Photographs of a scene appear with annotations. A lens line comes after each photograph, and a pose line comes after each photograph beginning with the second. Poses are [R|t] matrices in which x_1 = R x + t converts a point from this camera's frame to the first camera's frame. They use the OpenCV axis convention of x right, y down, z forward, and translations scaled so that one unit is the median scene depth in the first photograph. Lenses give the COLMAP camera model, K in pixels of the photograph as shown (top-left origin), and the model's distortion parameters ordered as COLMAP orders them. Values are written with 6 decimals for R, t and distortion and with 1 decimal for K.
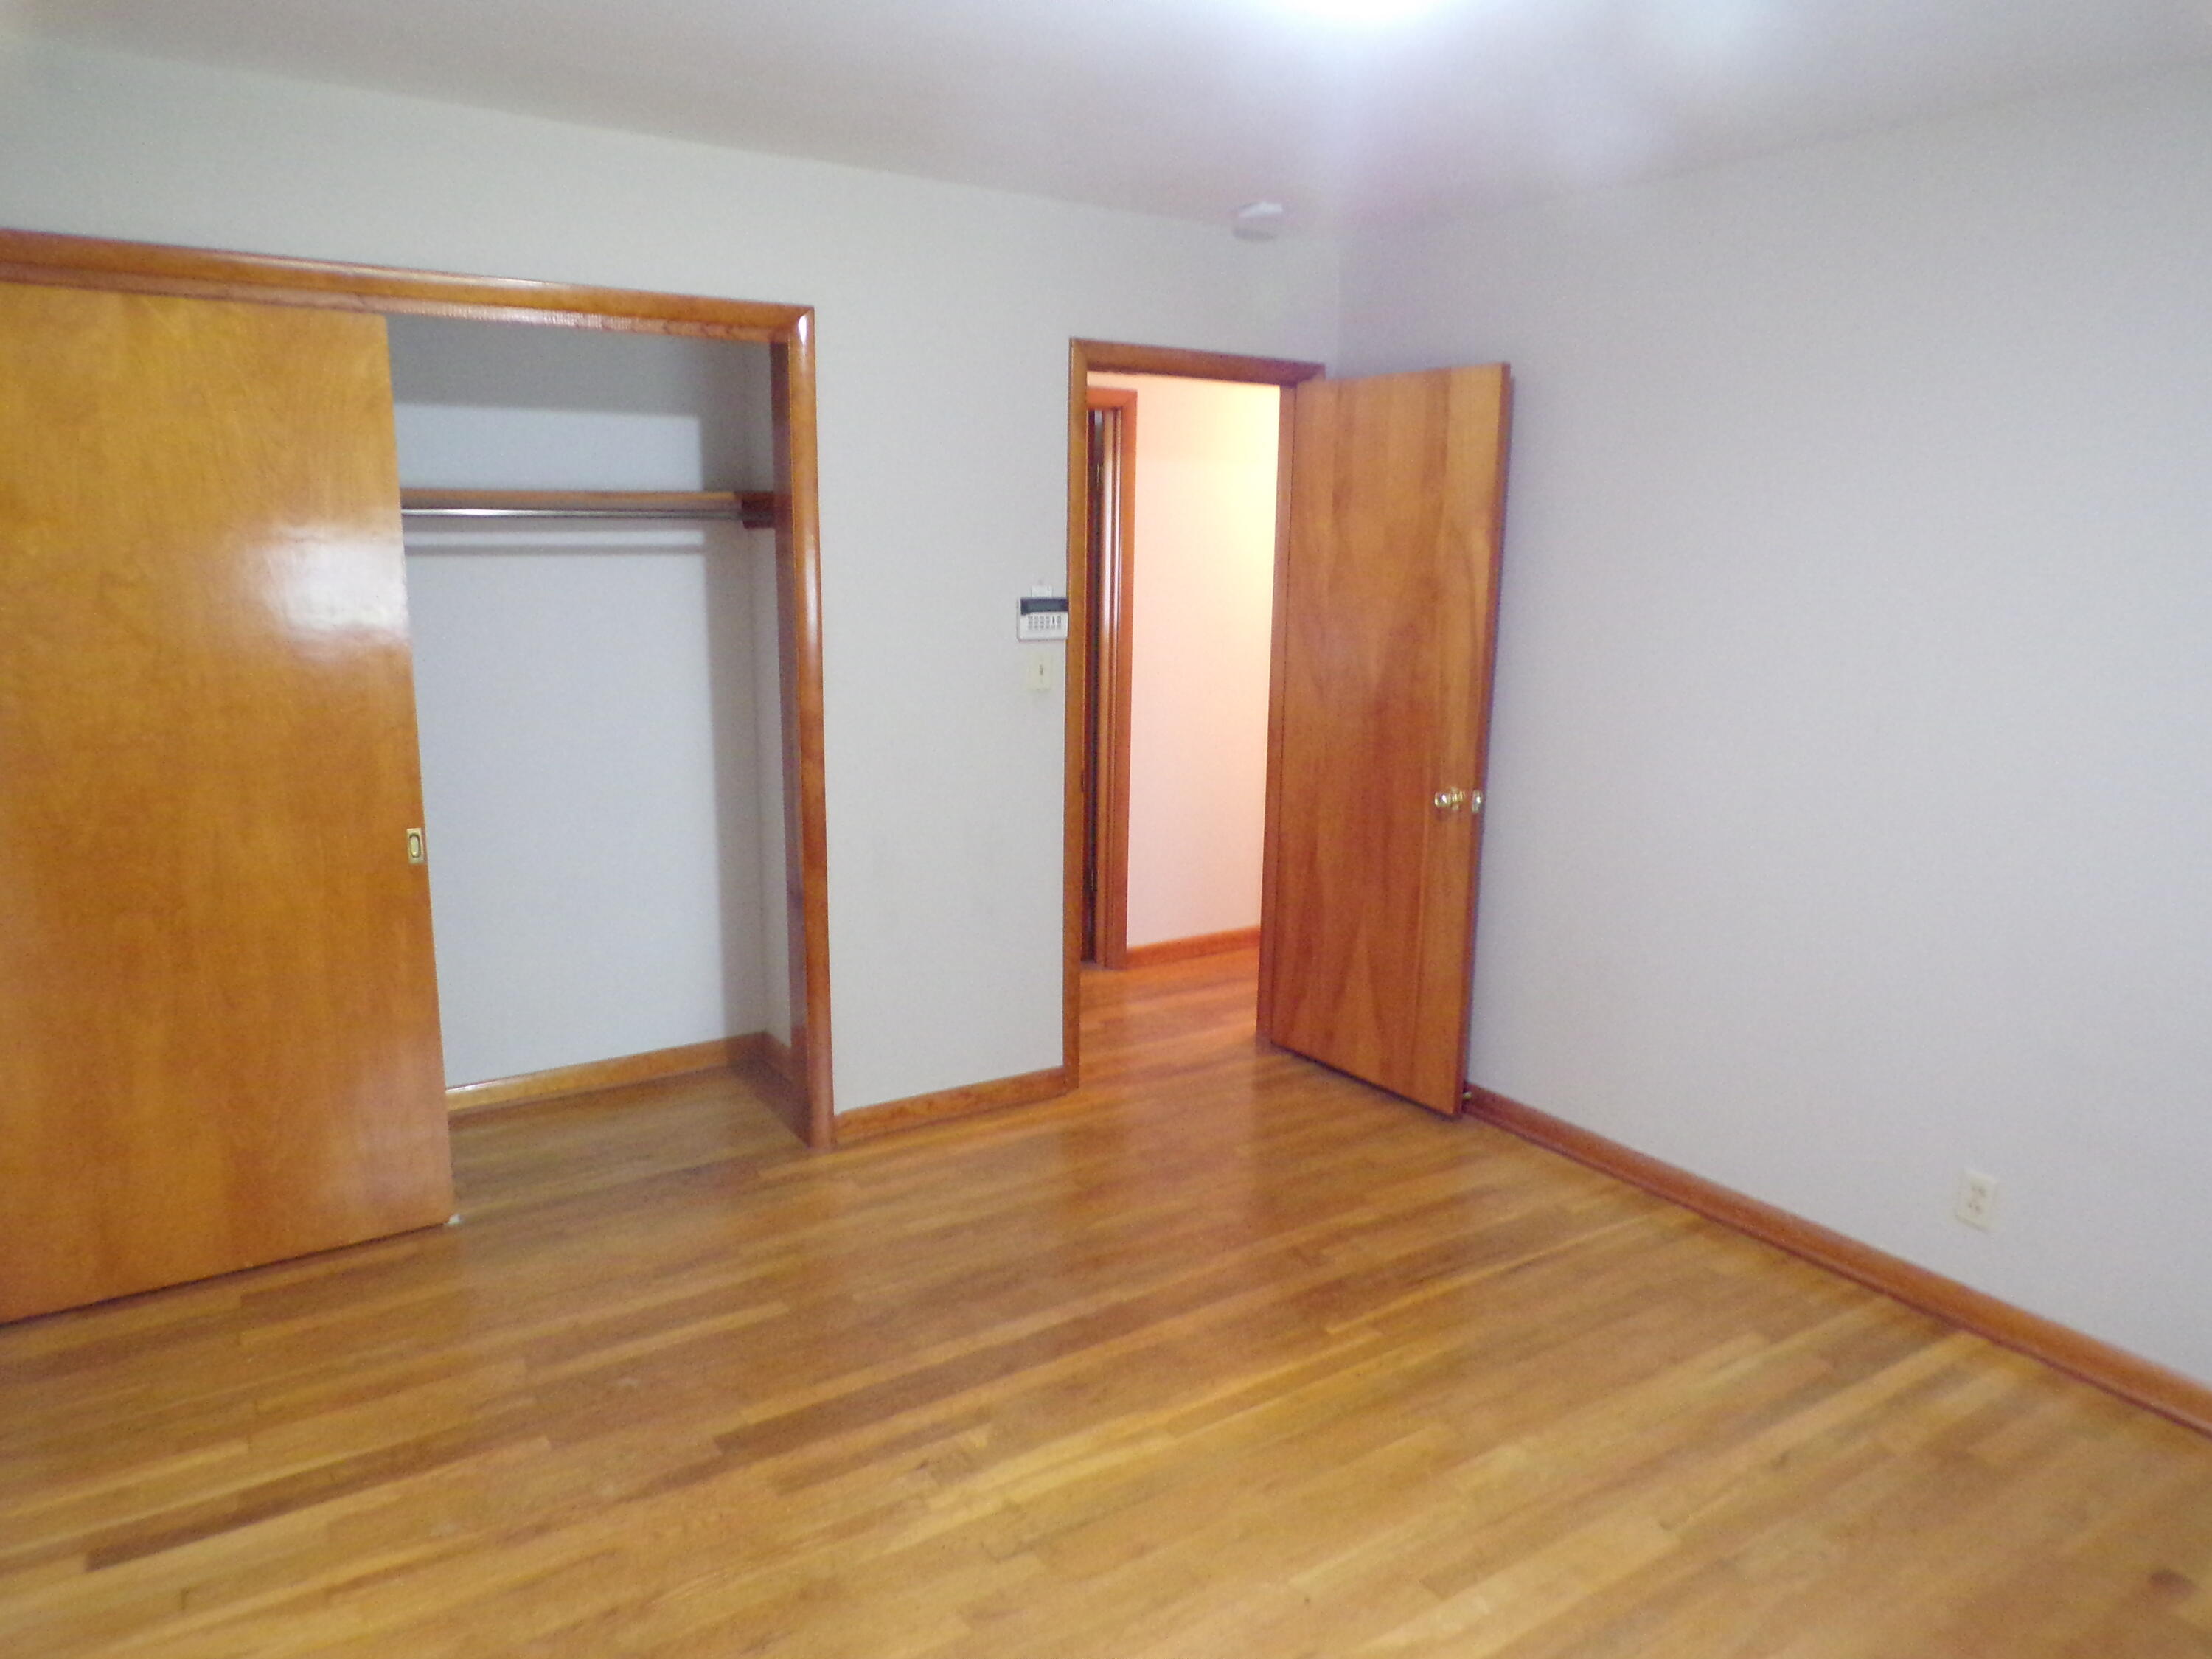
lens RADIAL K [[1537.7, 0, 1098.5], [0, 1537.7, 870.4], [0, 0, 1]] dist [0.017121, 0.005718]
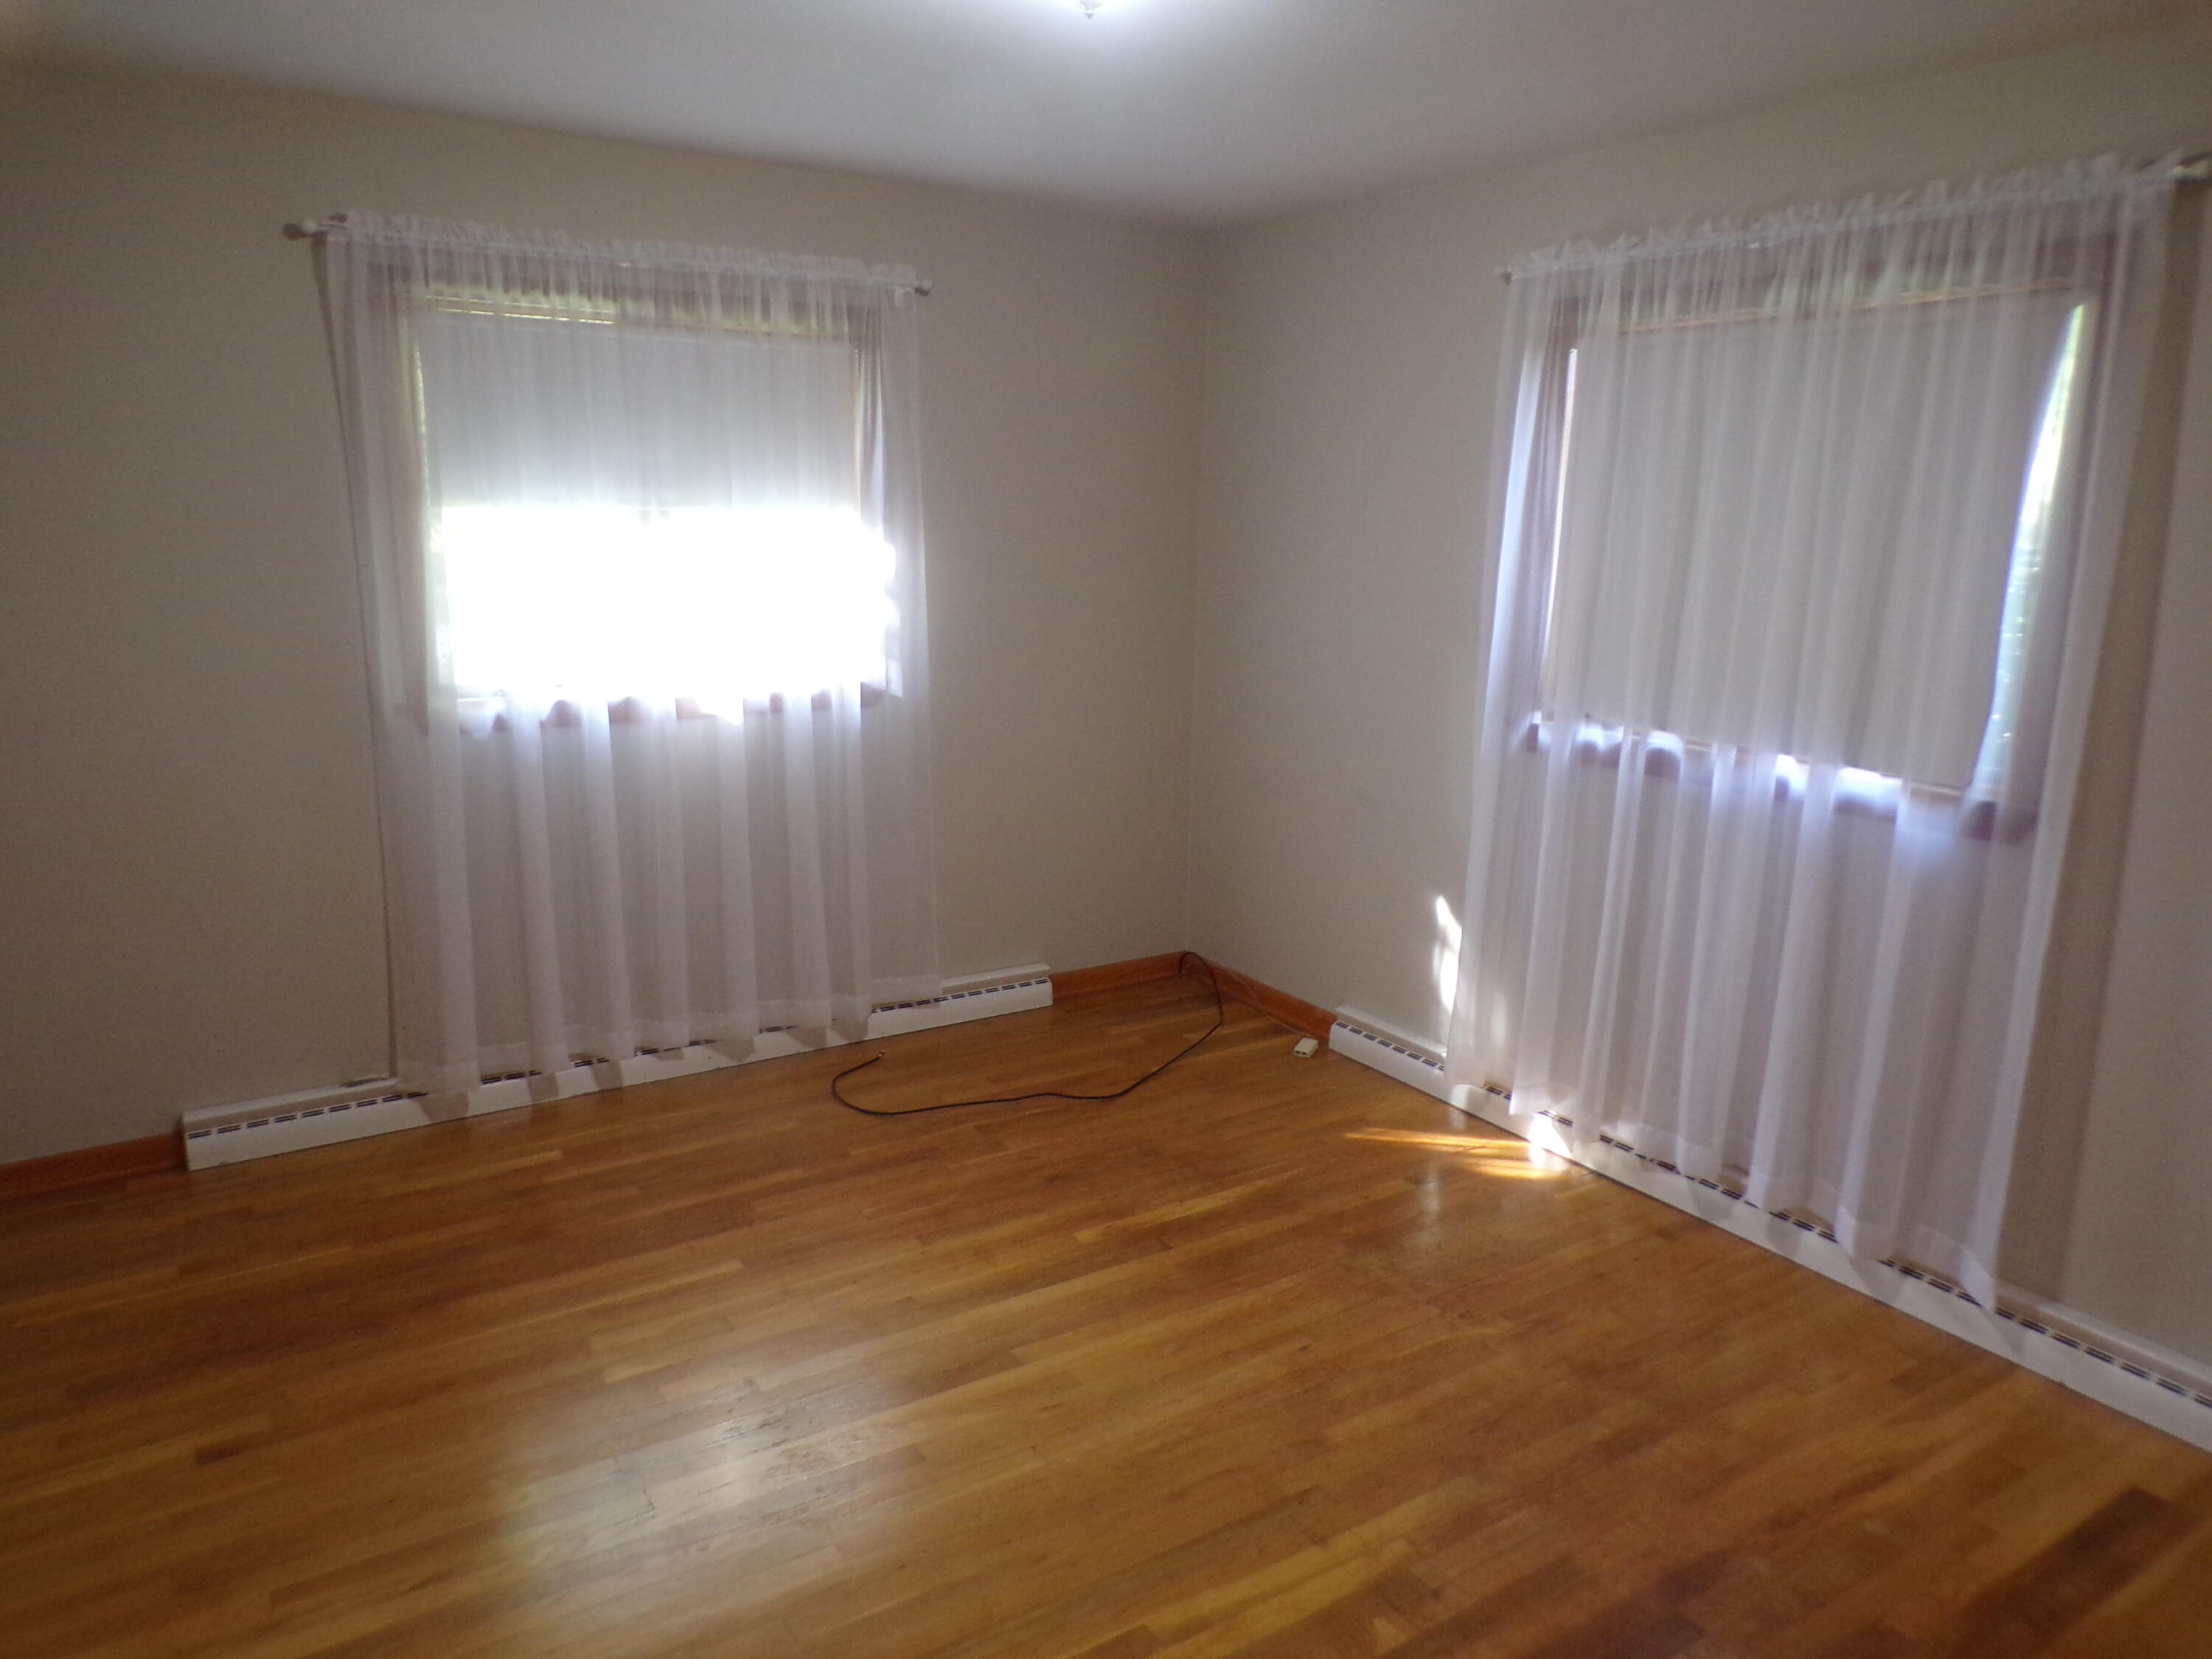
lens RADIAL K [[1527.4, 0, 1114.2], [0, 1527.4, 855.1], [0, 0, 1]] dist [0.001712, 0.019101]
pose [[-0.999230, -0.037990, -0.009840, 0.083641], [-0.038420, 0.895909, 0.442573, -0.329511], [-0.007998, 0.442610, -0.896679, 1.453012]]
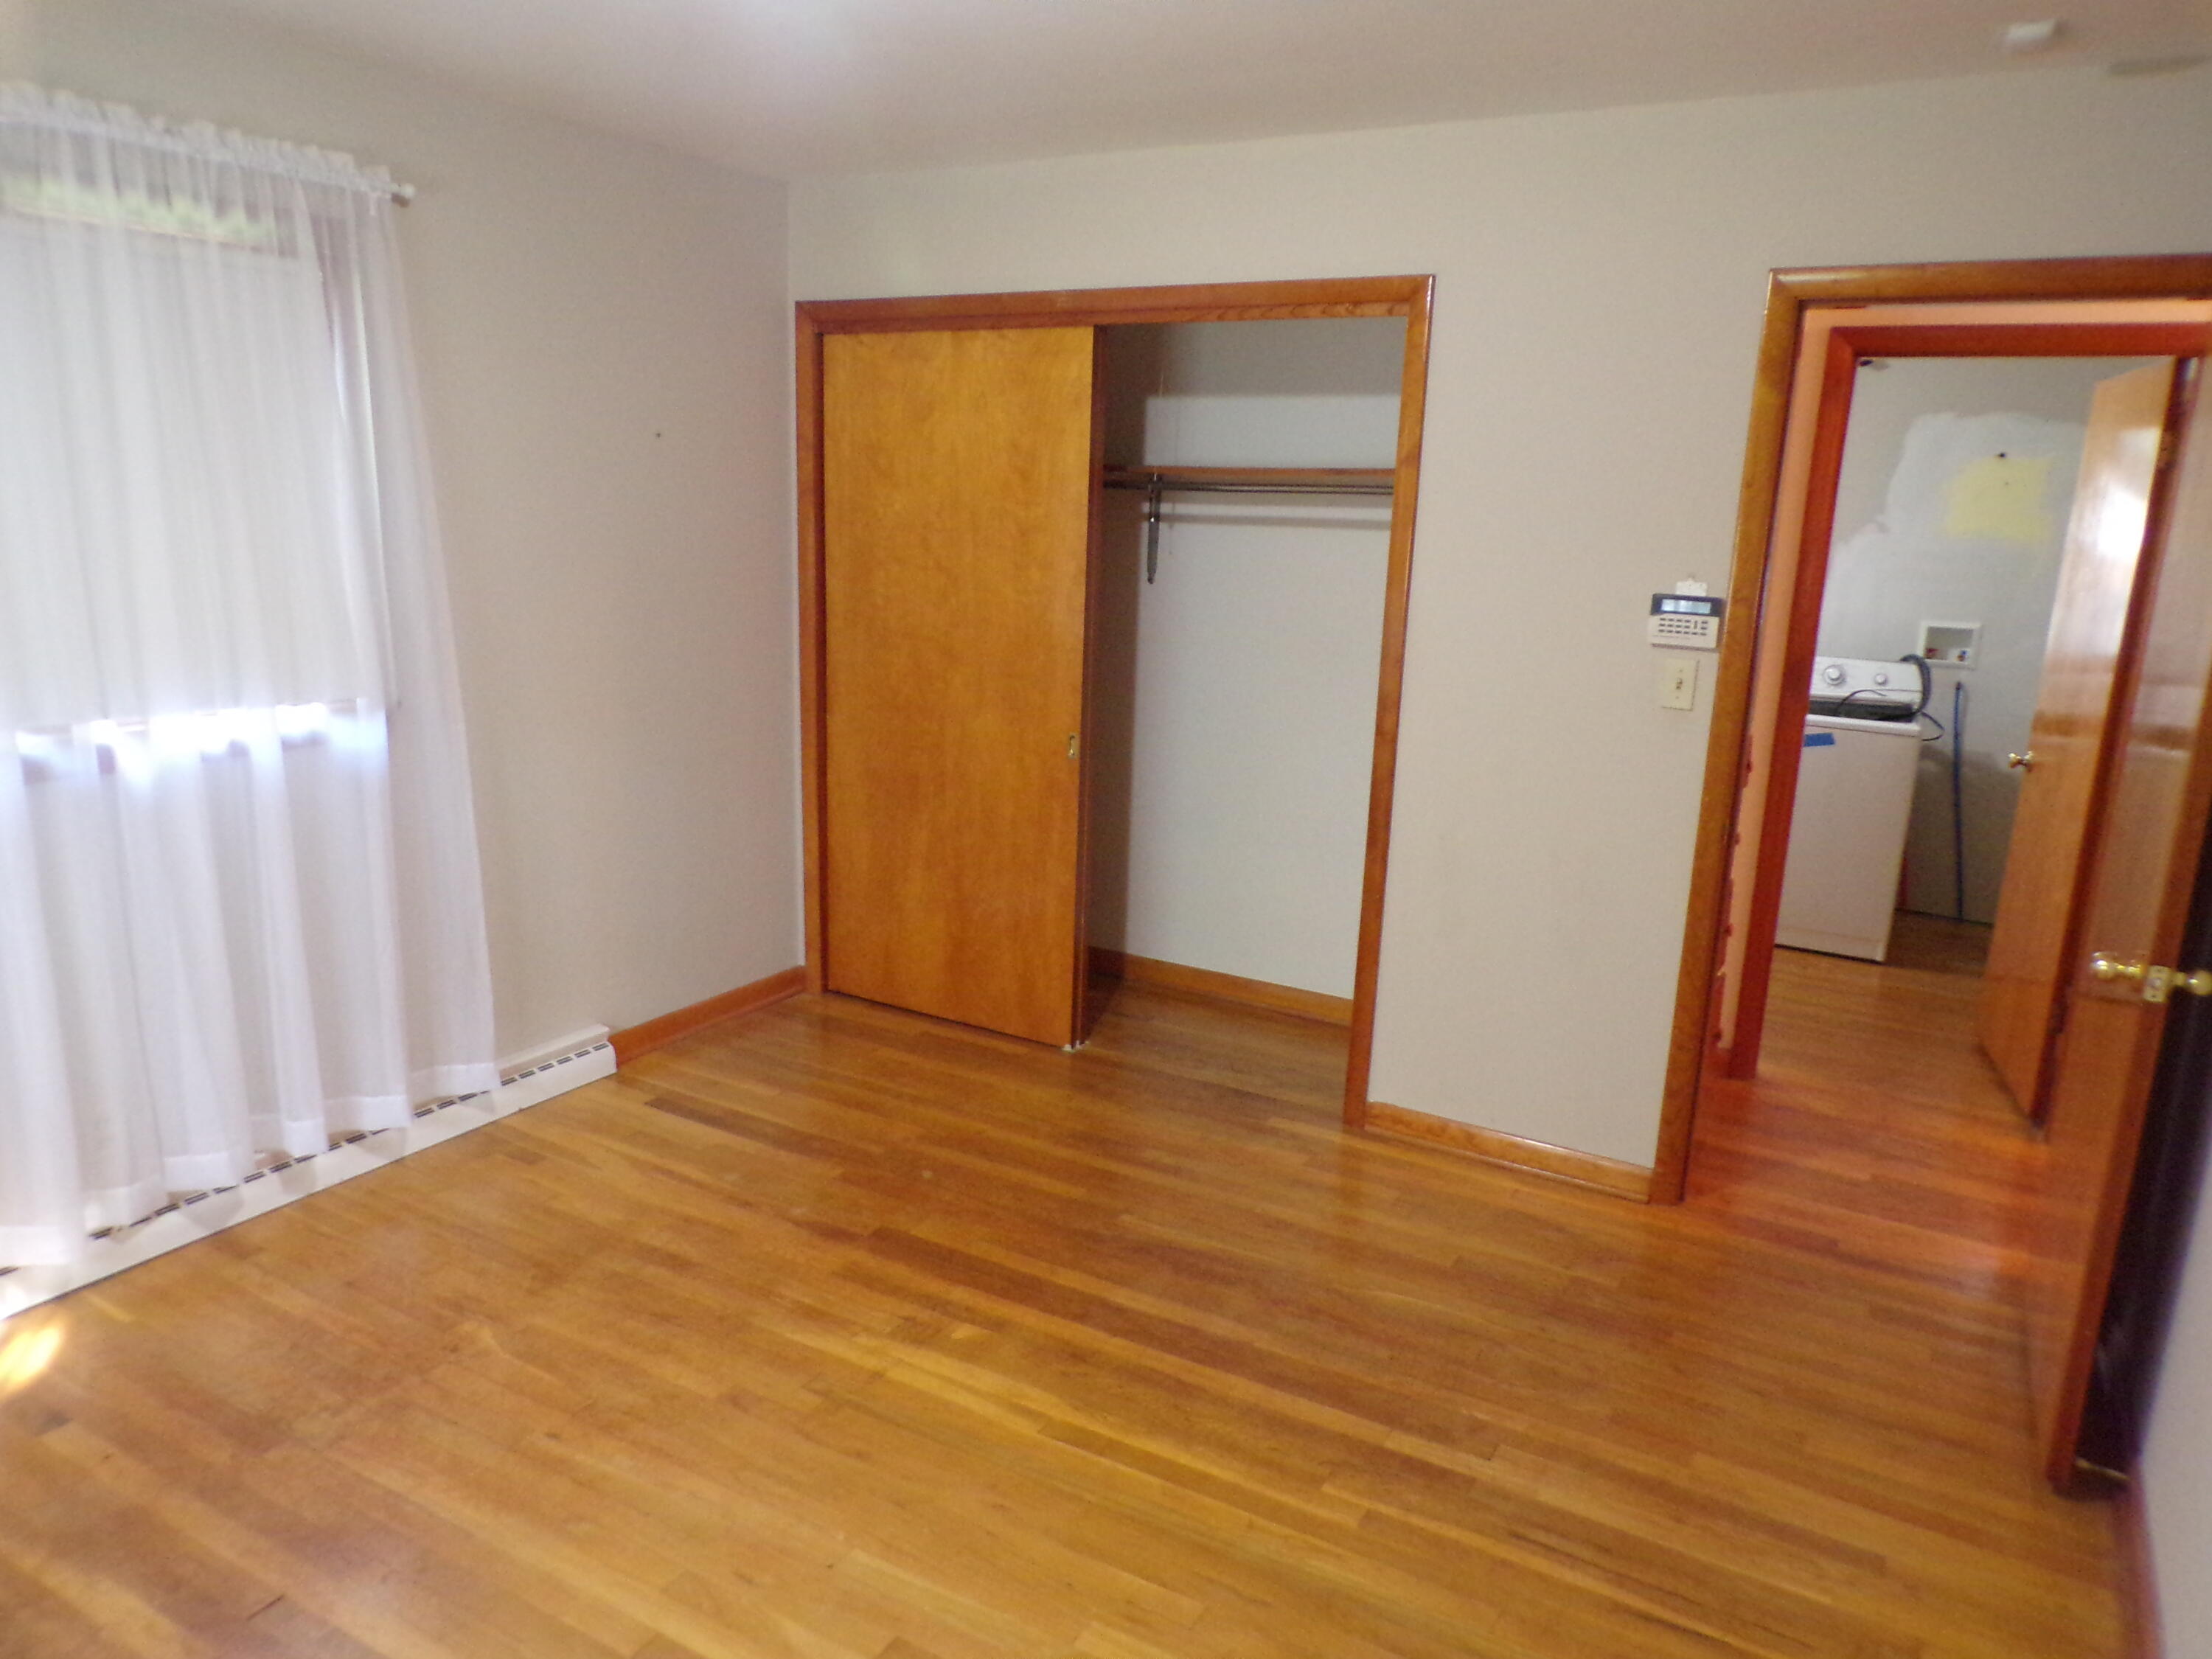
lens RADIAL K [[1527.4, 0, 1114.2], [0, 1527.4, 855.1], [0, 0, 1]] dist [0.001712, 0.019101]
pose [[0.441000, 0.212972, -0.871873, 0.779152], [-0.227047, 0.966313, 0.121199, -0.100747], [0.868314, 0.144507, 0.474499, 0.505355]]
